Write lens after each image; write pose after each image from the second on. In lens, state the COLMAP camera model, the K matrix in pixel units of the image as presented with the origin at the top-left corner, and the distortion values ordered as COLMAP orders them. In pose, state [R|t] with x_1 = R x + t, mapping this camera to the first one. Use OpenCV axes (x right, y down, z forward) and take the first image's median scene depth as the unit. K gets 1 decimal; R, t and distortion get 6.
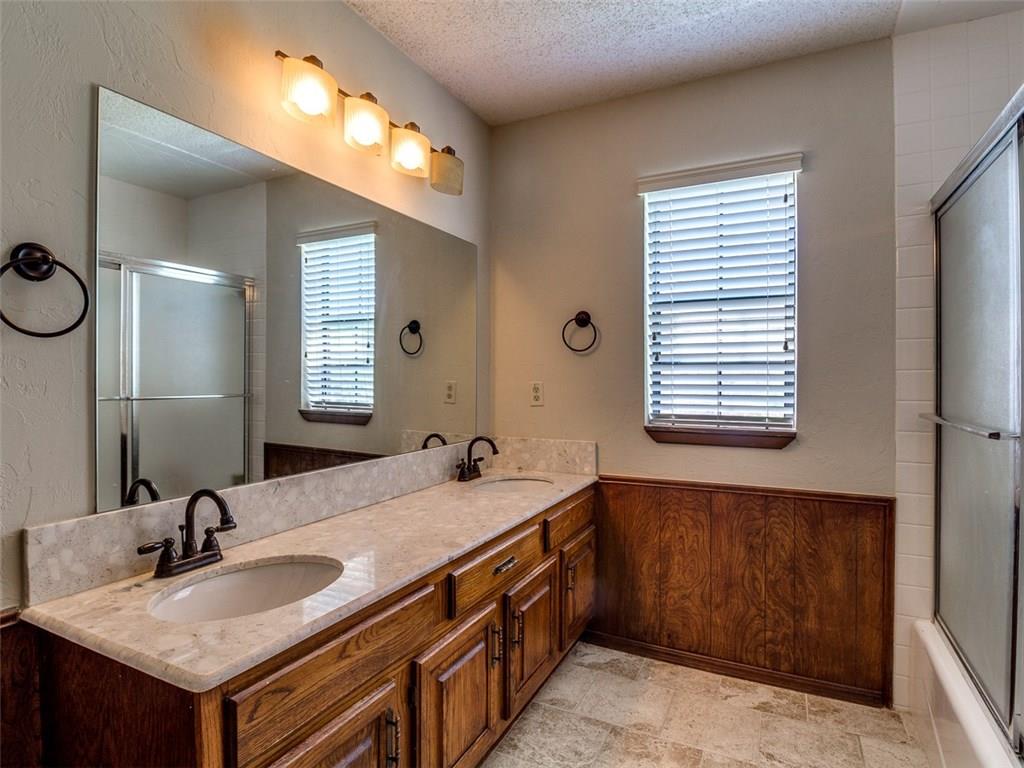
lens RADIAL K [[543.7, 0, 512.0], [0, 543.7, 384.0], [0, 0, 1]] dist [-0.001933, -0.000419]
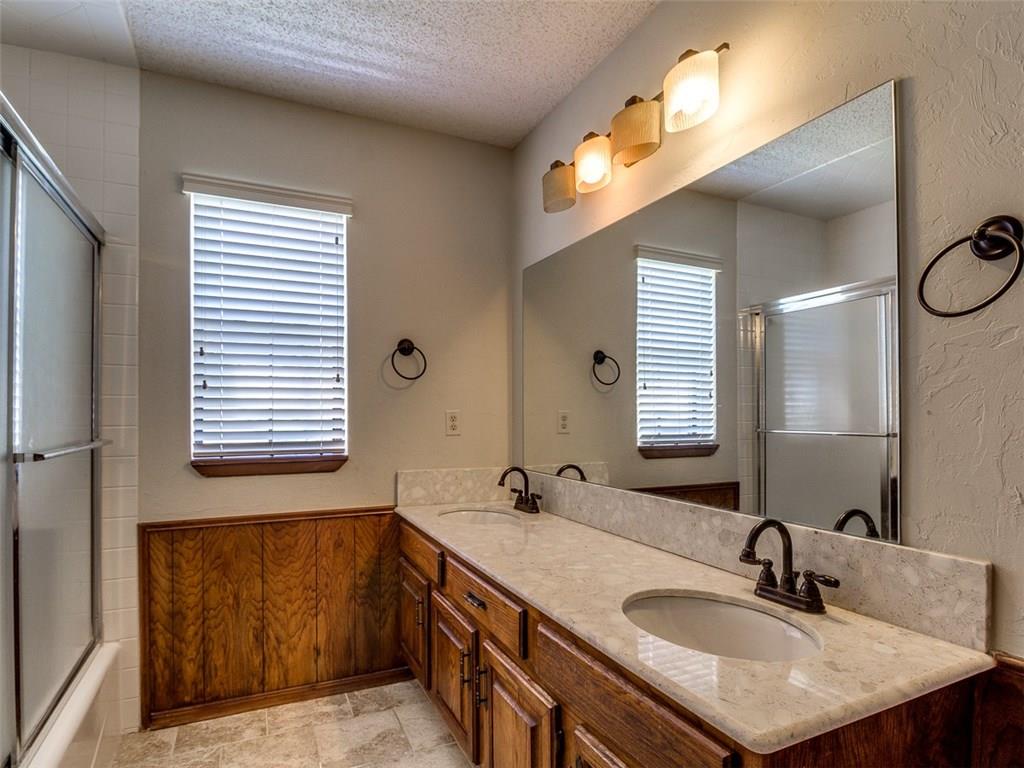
lens RADIAL K [[554.1, 0, 488.3], [0, 554.1, 397.5], [0, 0, 1]] dist [-0.003003, -0.000853]
pose [[0.626754, 0.011309, 0.779135, -0.754035], [0.005279, 0.999810, -0.018758, -0.008680], [-0.779199, 0.015870, 0.626576, 0.384698]]
